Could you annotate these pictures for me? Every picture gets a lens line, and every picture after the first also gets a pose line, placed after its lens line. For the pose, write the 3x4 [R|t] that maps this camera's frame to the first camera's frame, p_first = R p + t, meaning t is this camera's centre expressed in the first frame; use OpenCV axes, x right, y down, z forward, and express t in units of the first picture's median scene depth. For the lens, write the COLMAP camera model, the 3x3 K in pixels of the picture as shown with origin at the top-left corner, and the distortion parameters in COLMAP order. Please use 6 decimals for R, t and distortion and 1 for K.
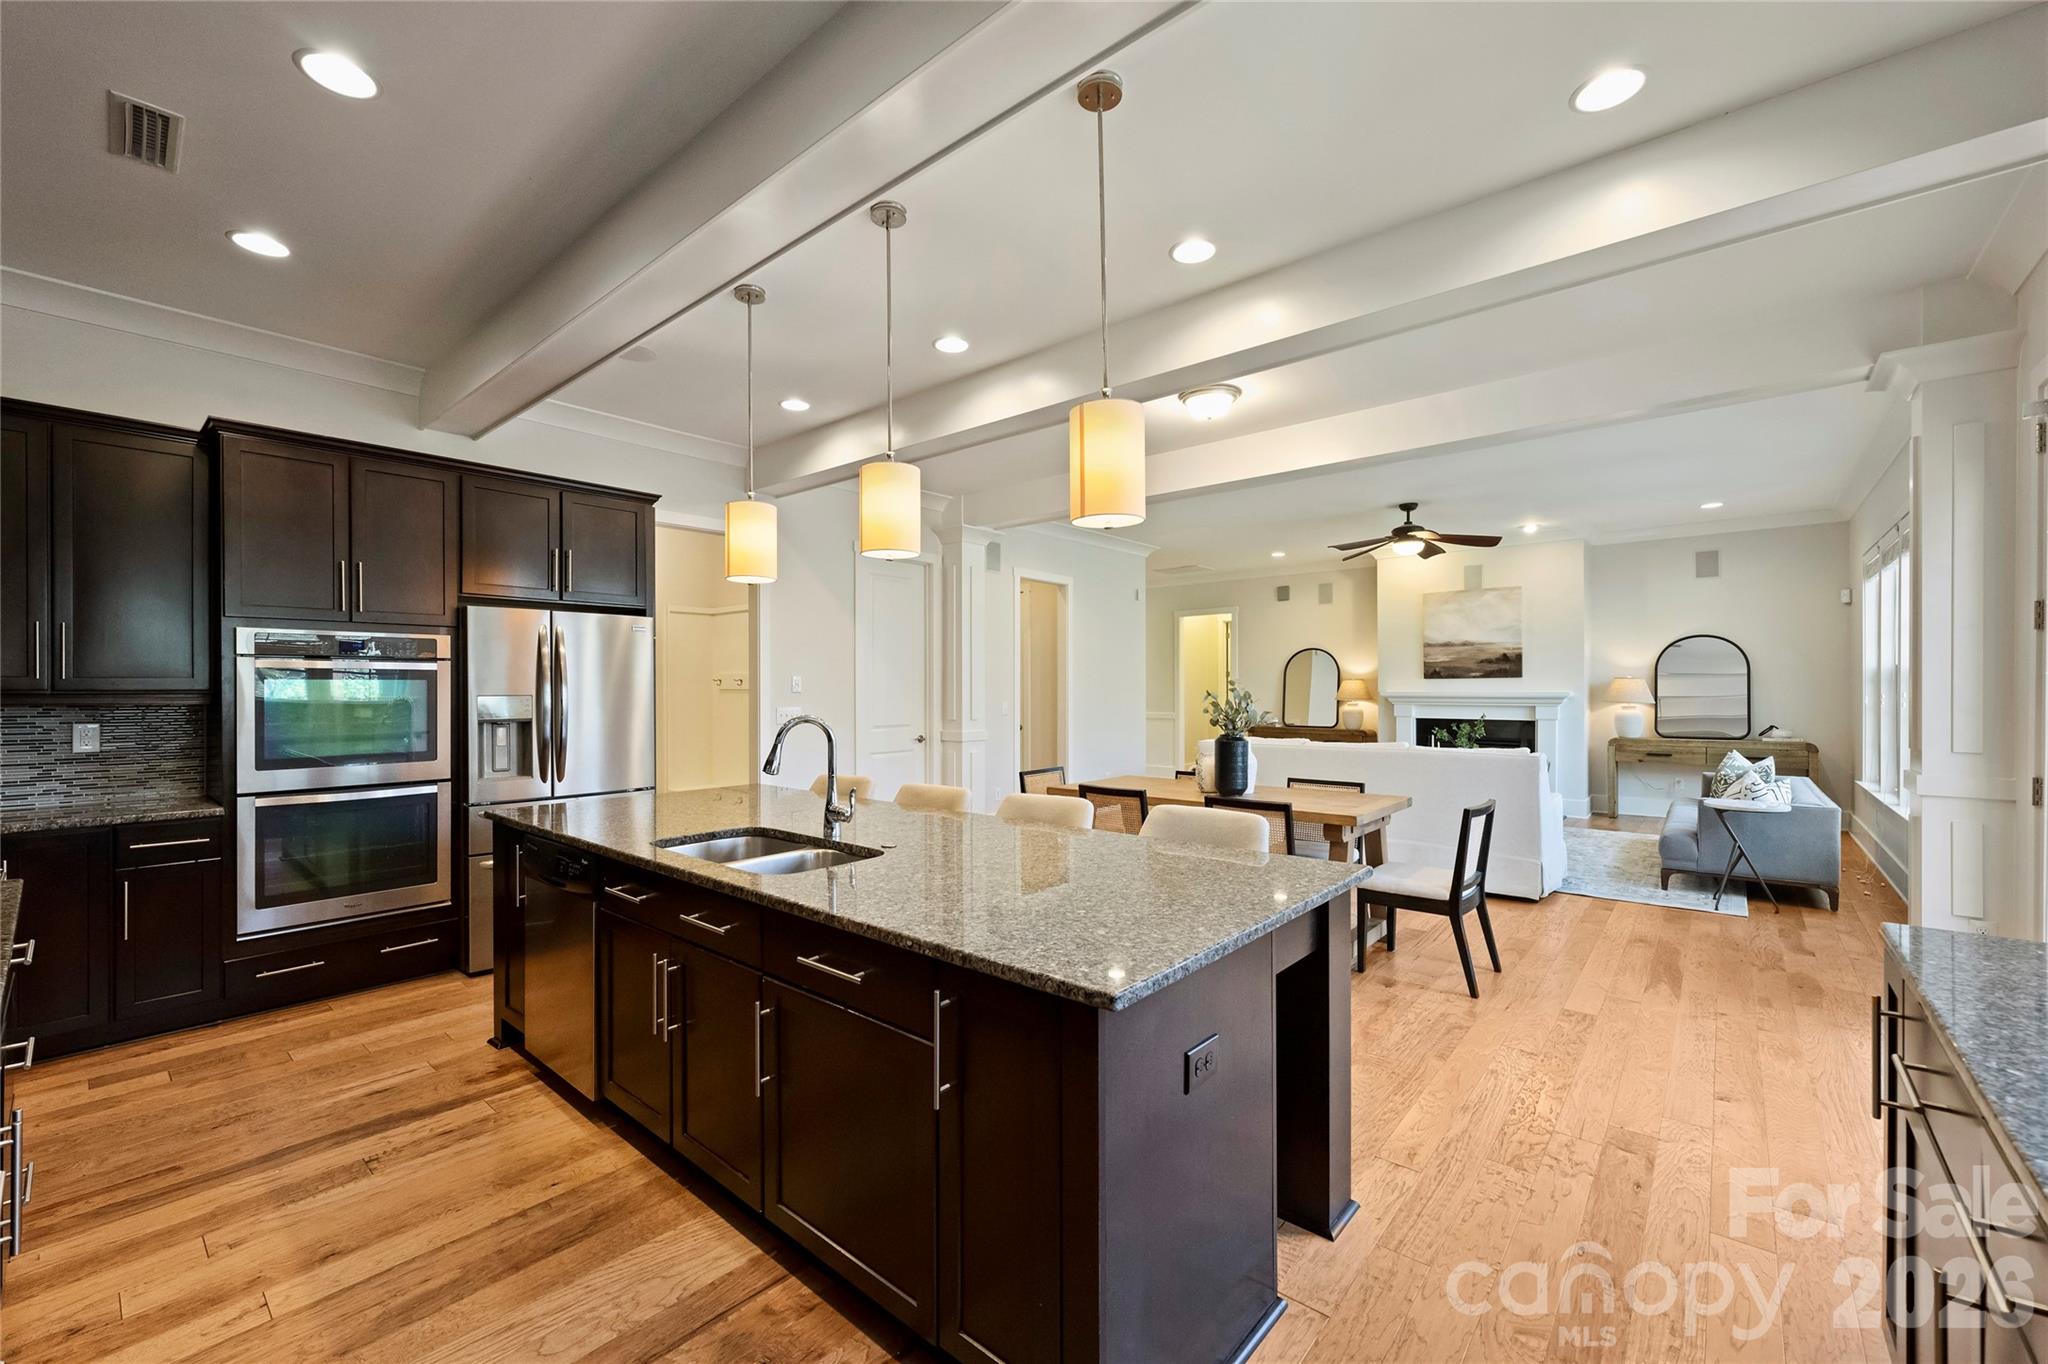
lens RADIAL K [[825.7, 0, 1022.5], [0, 825.7, 687.5], [0, 0, 1]] dist [-0.000712, 0.000074]
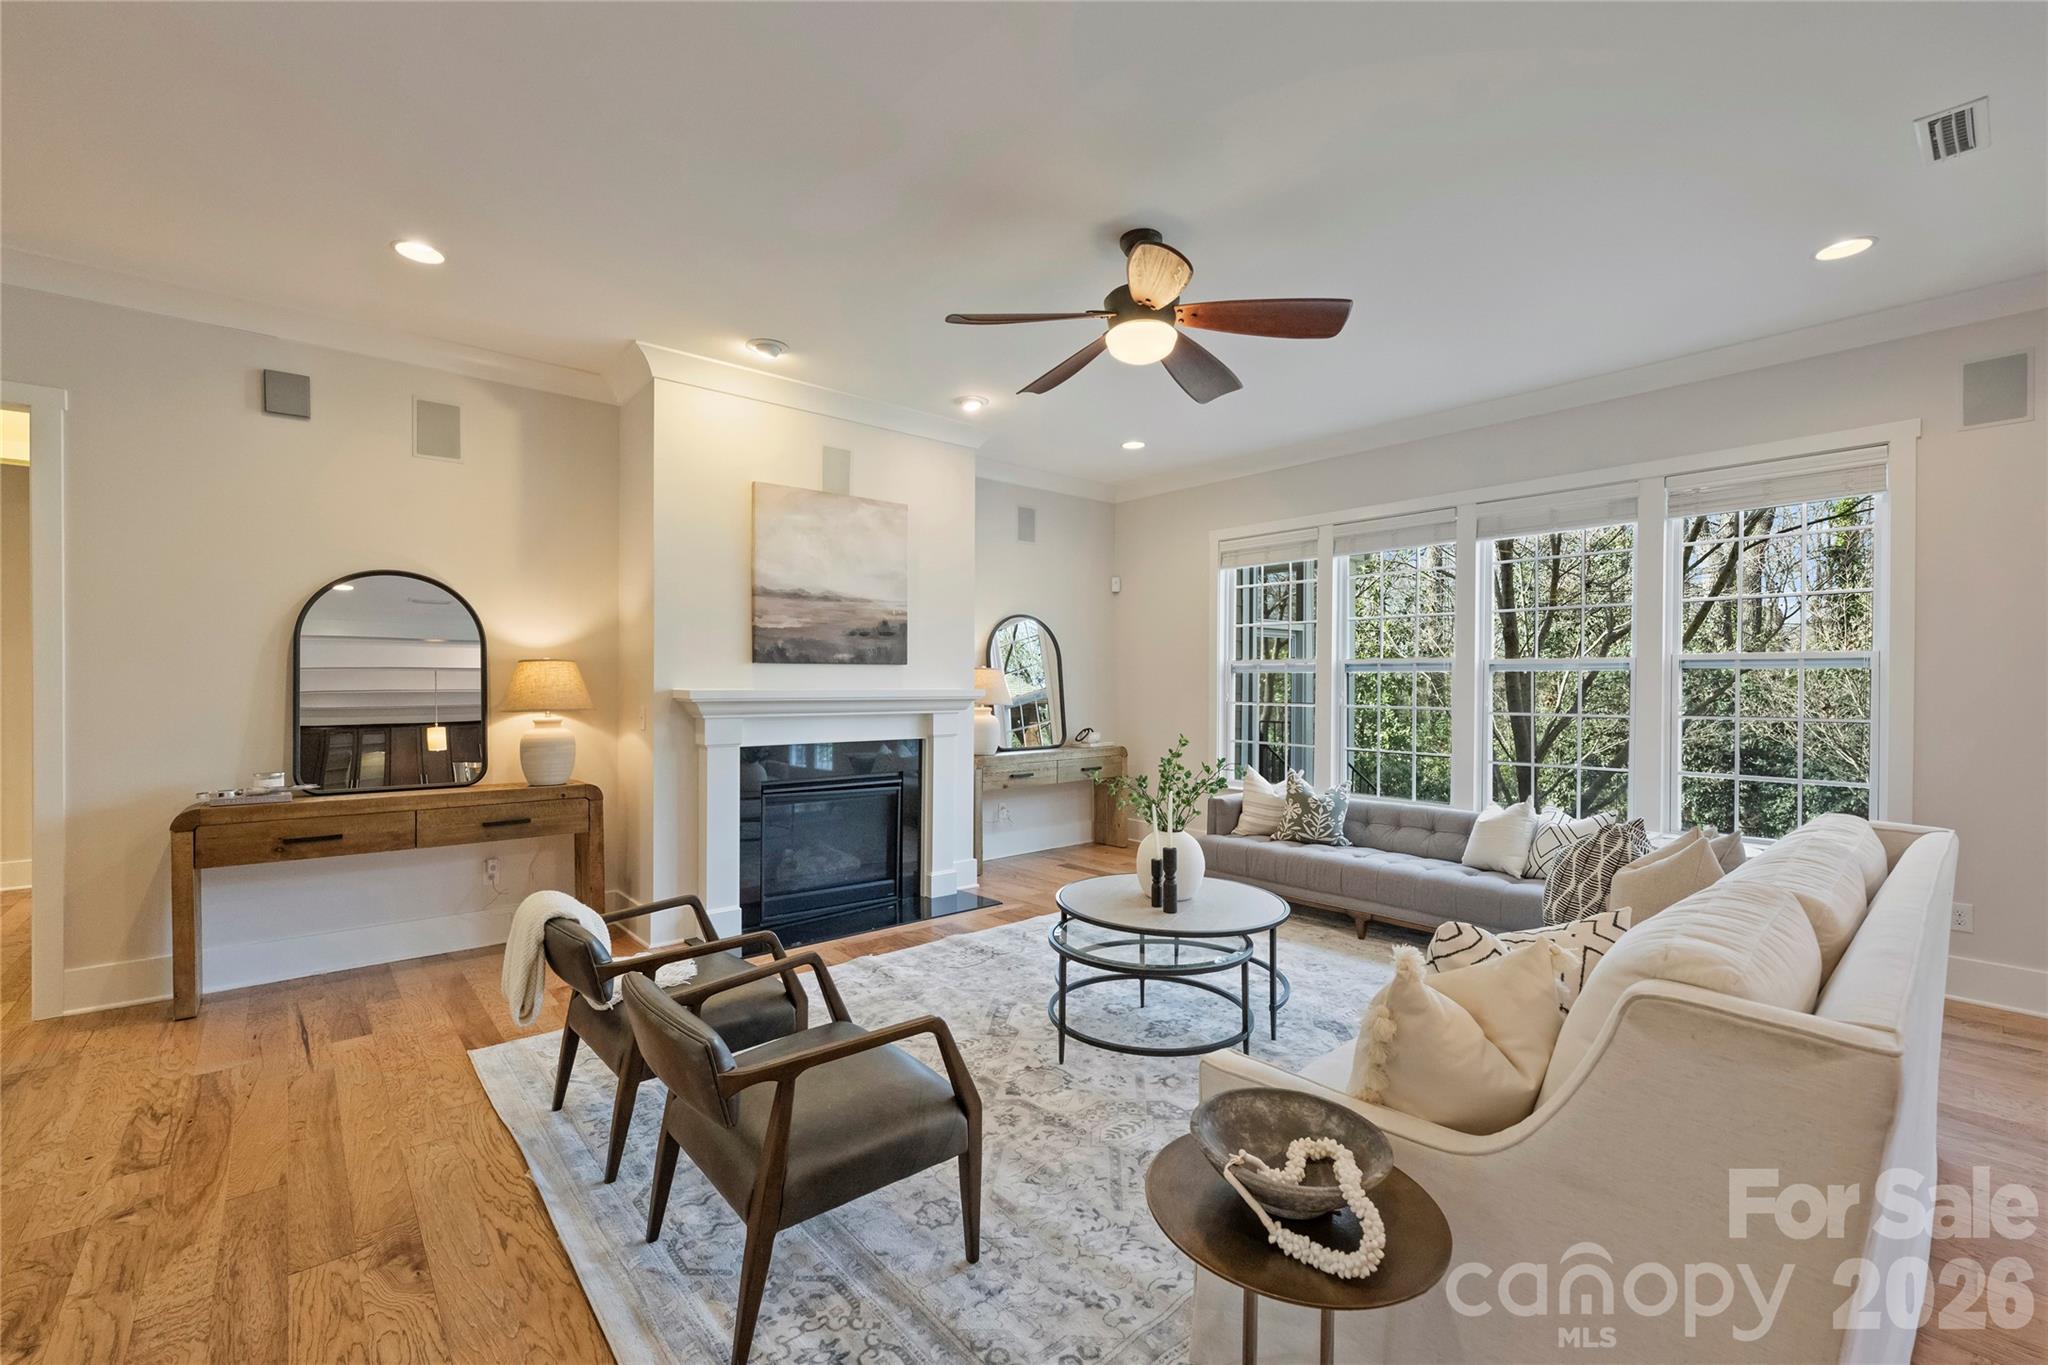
lens RADIAL K [[876.2, 0, 1020.3], [0, 876.2, 677.3], [0, 0, 1]] dist [0.009304, -0.000054]
pose [[0.155960, 0.008865, 0.987724, 0.017809], [-0.002882, 0.999960, -0.008520, 0.001438], [-0.987759, -0.001518, 0.155979, 0.807199]]
